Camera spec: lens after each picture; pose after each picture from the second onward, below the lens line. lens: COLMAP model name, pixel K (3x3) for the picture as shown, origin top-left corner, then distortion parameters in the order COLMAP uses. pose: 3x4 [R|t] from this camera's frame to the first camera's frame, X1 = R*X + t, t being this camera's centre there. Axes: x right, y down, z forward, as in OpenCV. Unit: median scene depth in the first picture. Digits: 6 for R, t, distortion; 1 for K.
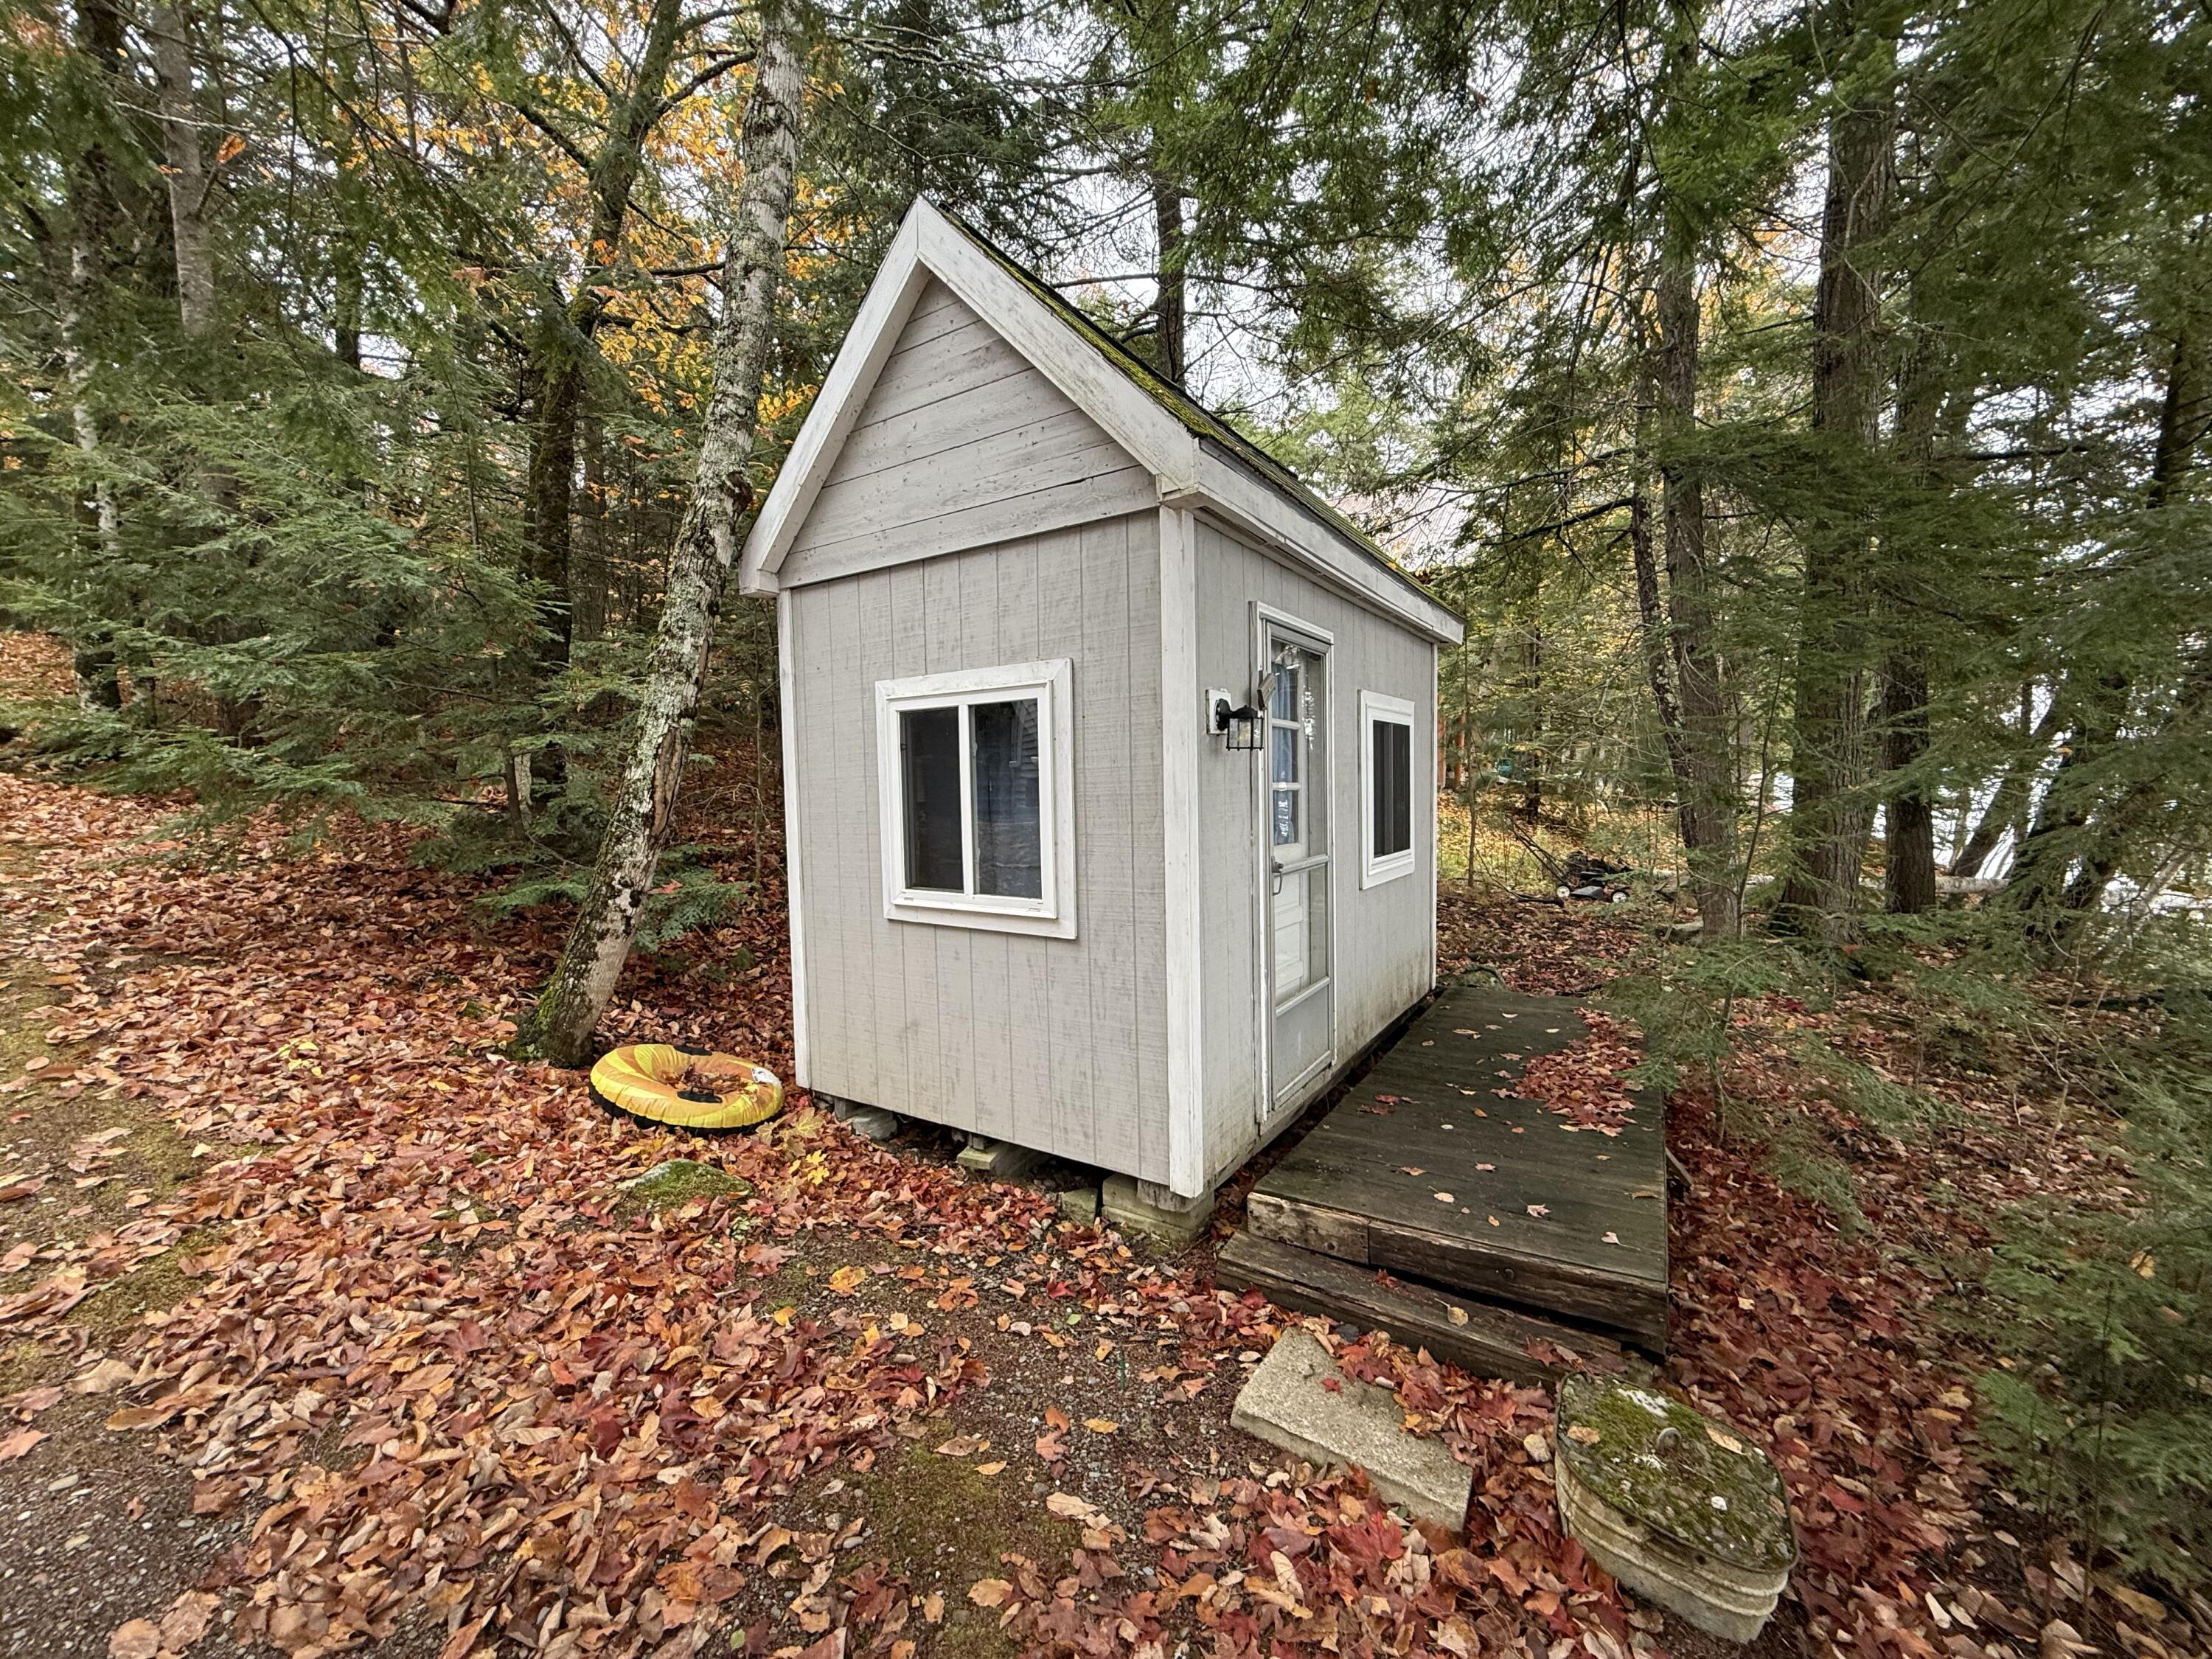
lens RADIAL K [[876.8, 0, 1092.2], [0, 876.8, 831.6], [0, 0, 1]] dist [-0.000561, -0.000032]
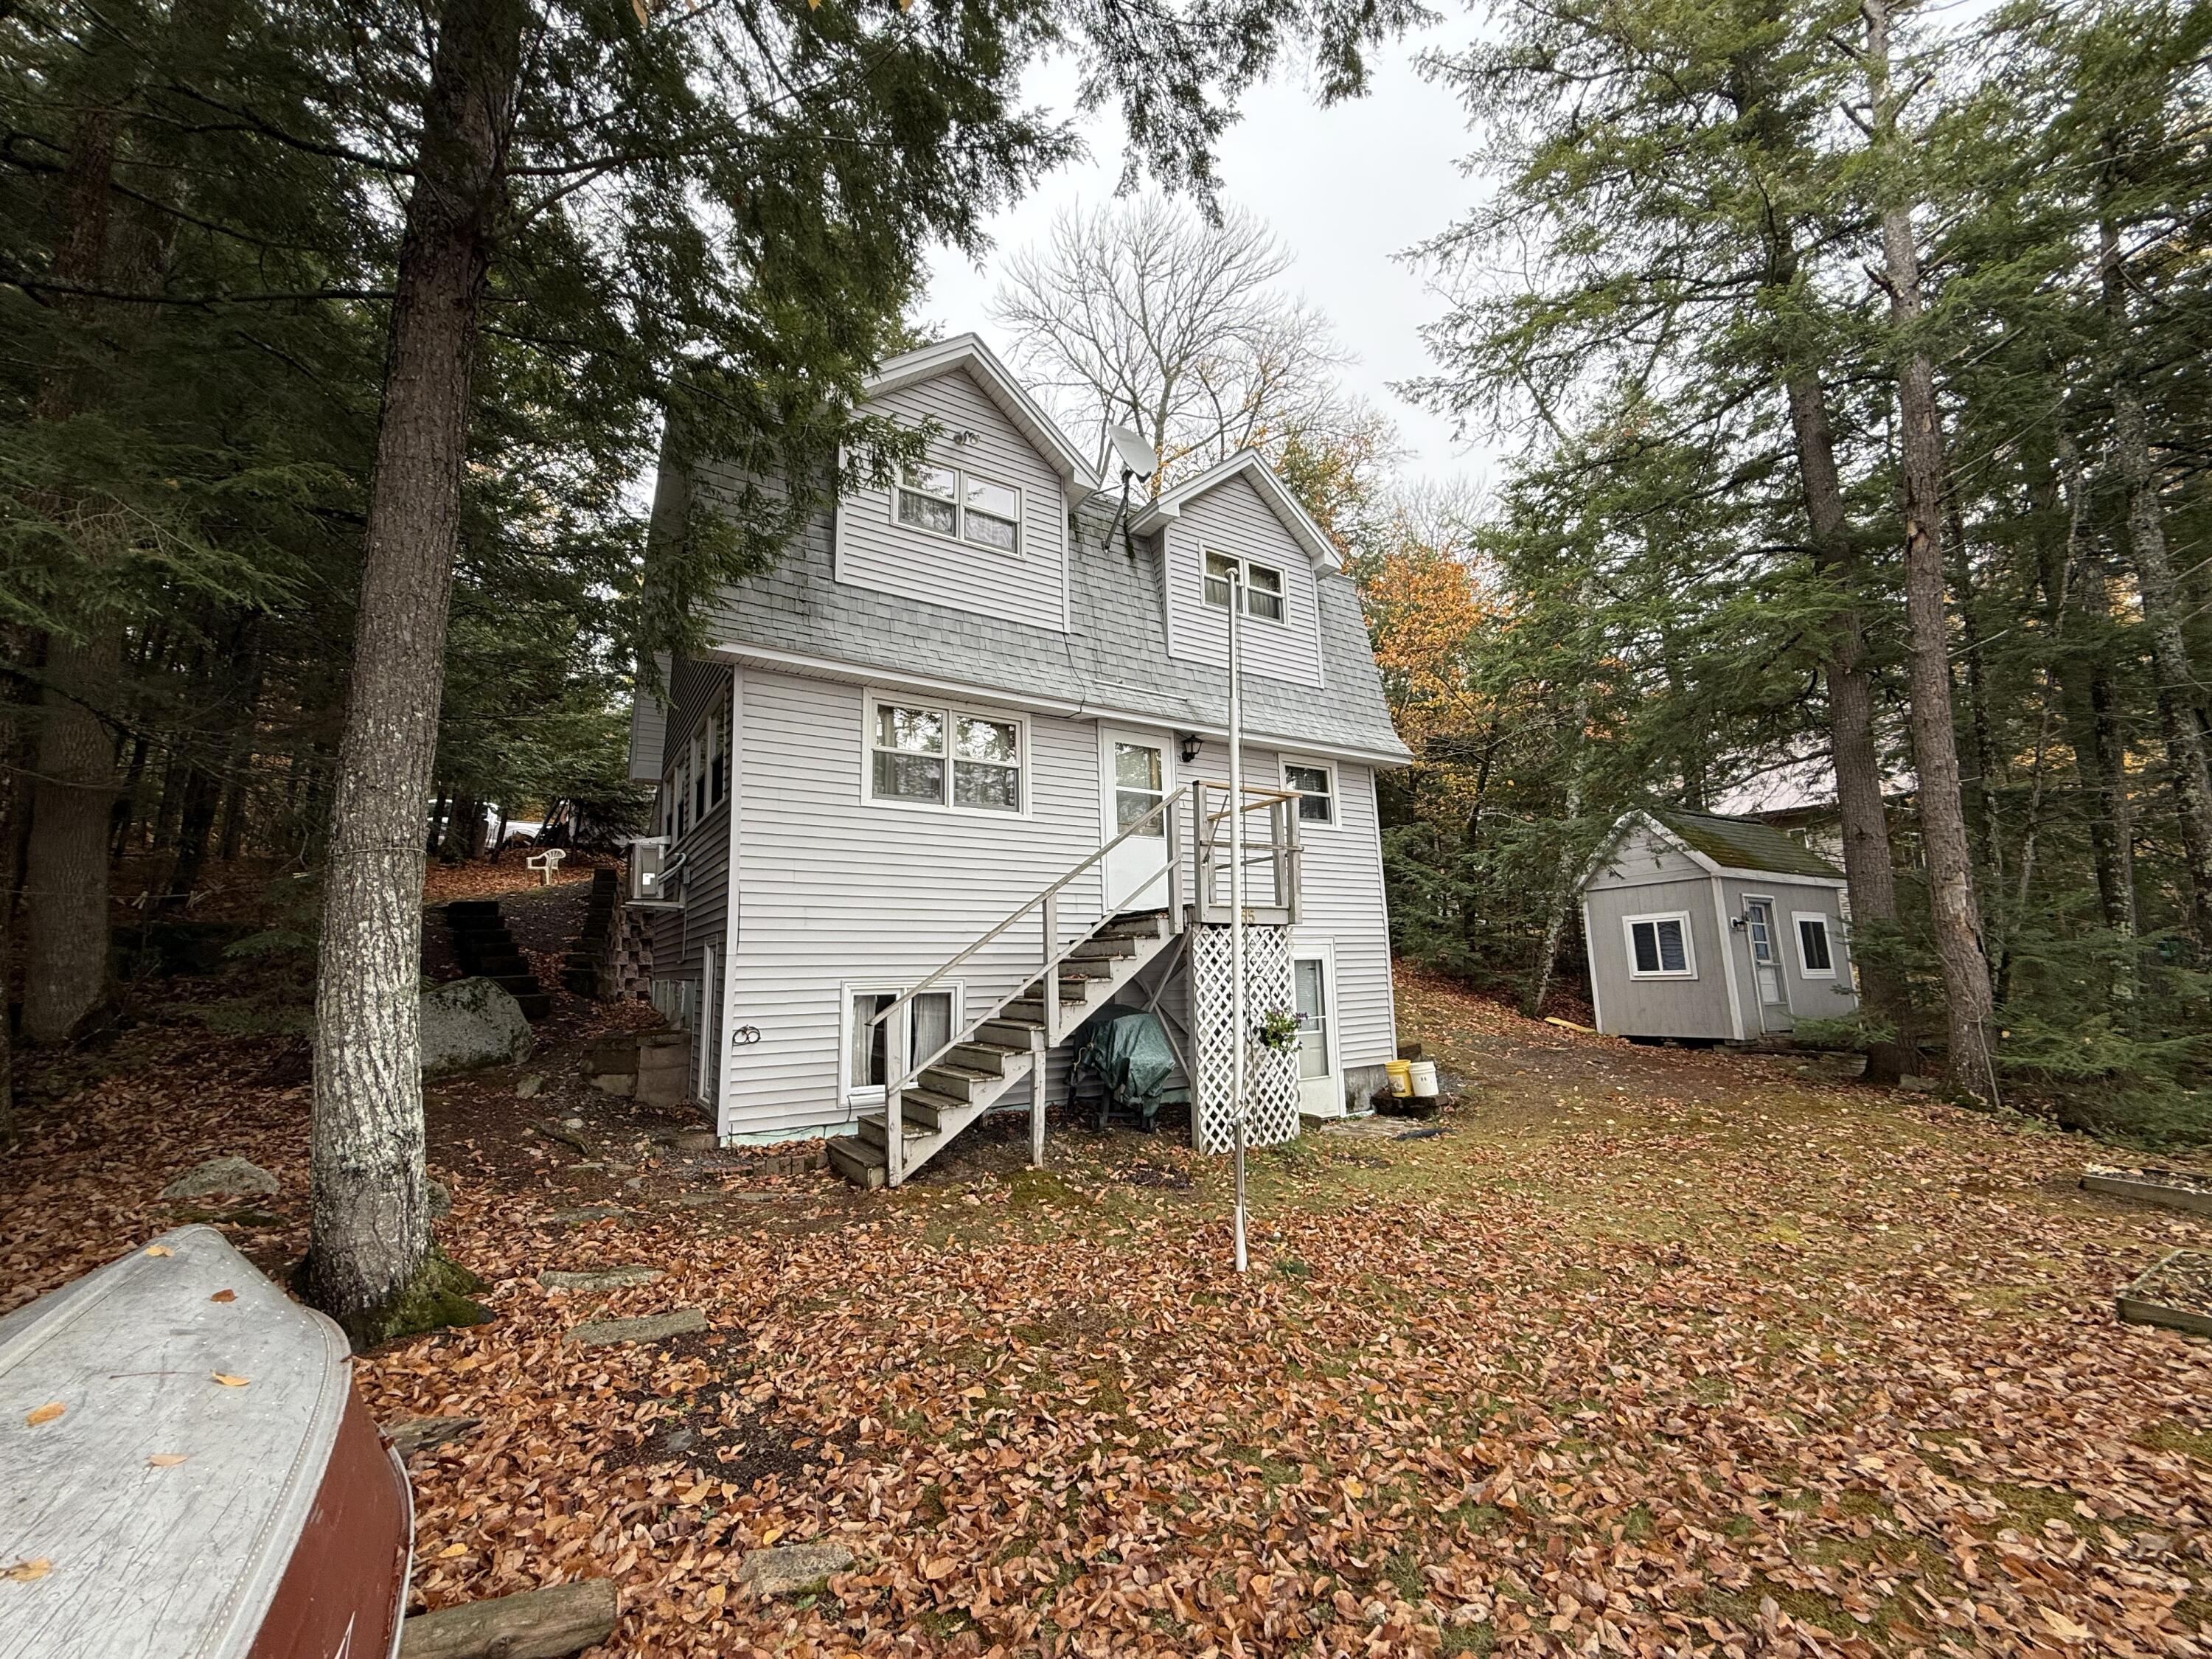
lens RADIAL K [[876.8, 0, 1093.1], [0, 876.8, 835.7], [0, 0, 1]] dist [-0.000561, -0.000032]
pose [[0.874634, -0.077062, -0.478619, -0.424898], [-0.024368, 0.979048, -0.202166, 0.320955], [0.484170, 0.188484, 0.854431, -3.546539]]
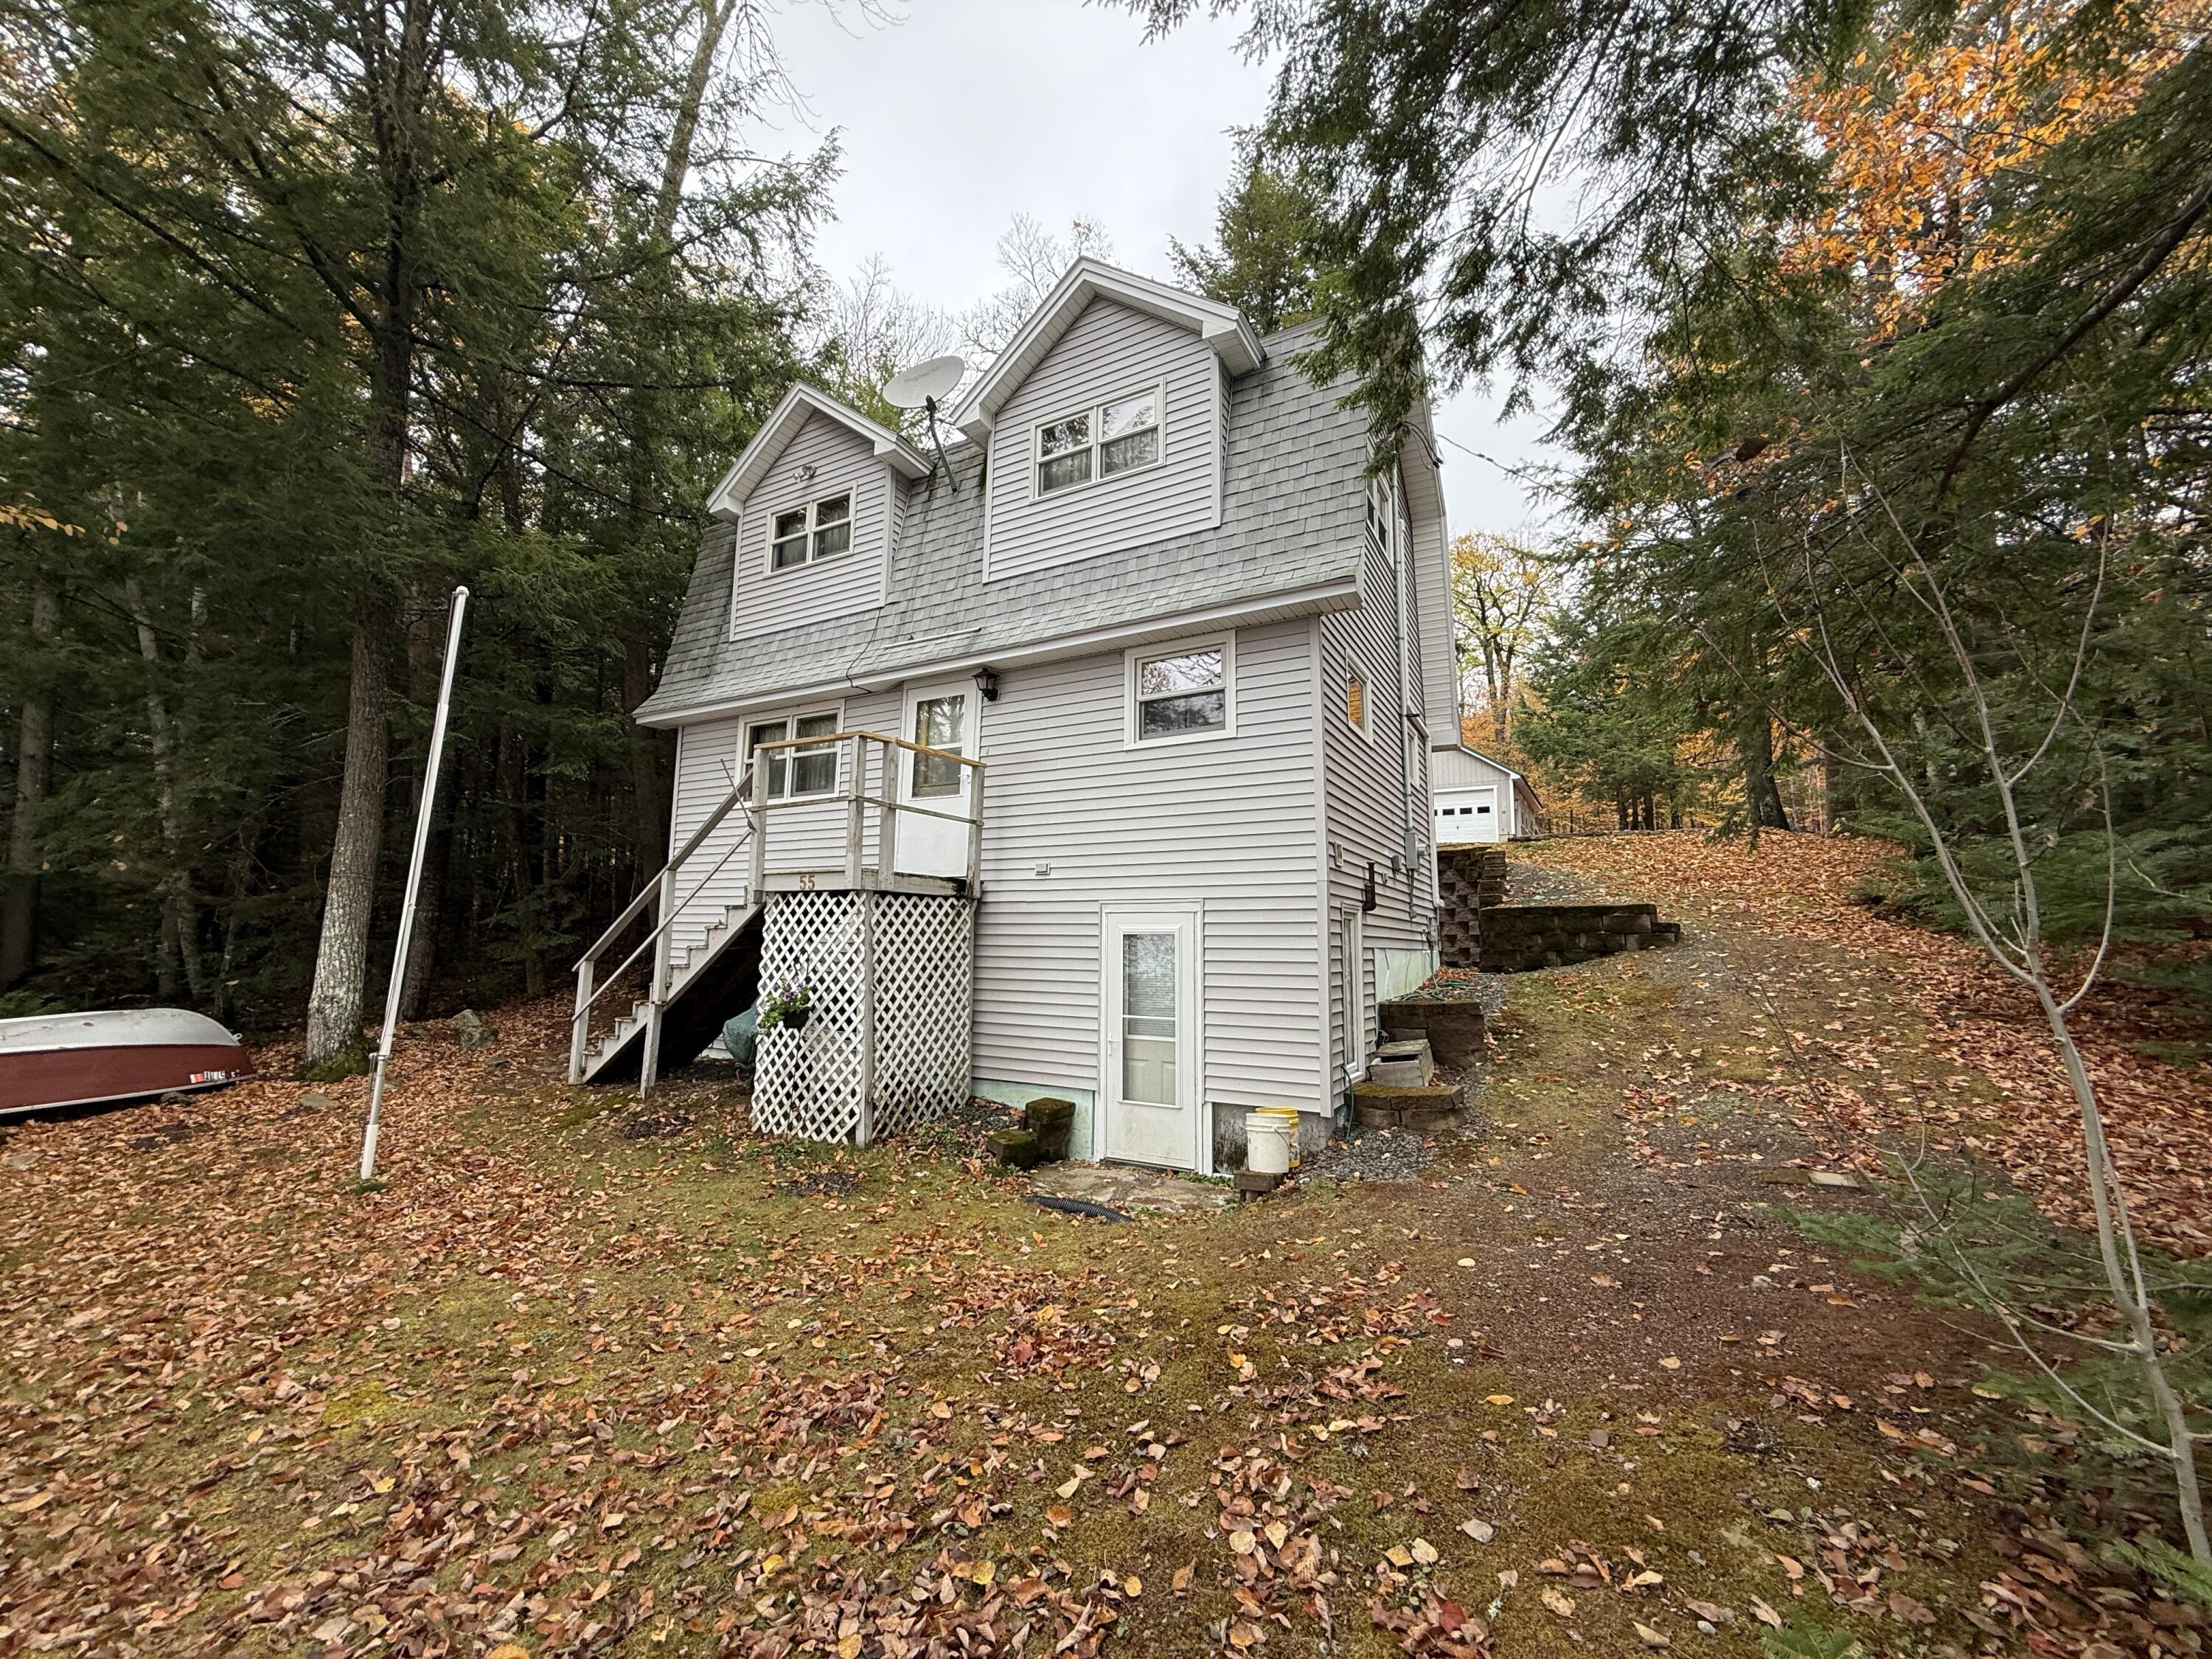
lens RADIAL K [[876.8, 0, 1090.4], [0, 876.8, 836.4], [0, 0, 1]] dist [-0.000561, -0.000032]
pose [[-0.011136, -0.115790, -0.993211, 0.789691], [-0.081140, 0.990102, -0.114518, 0.139874], [0.996641, 0.079314, -0.020421, -0.812130]]
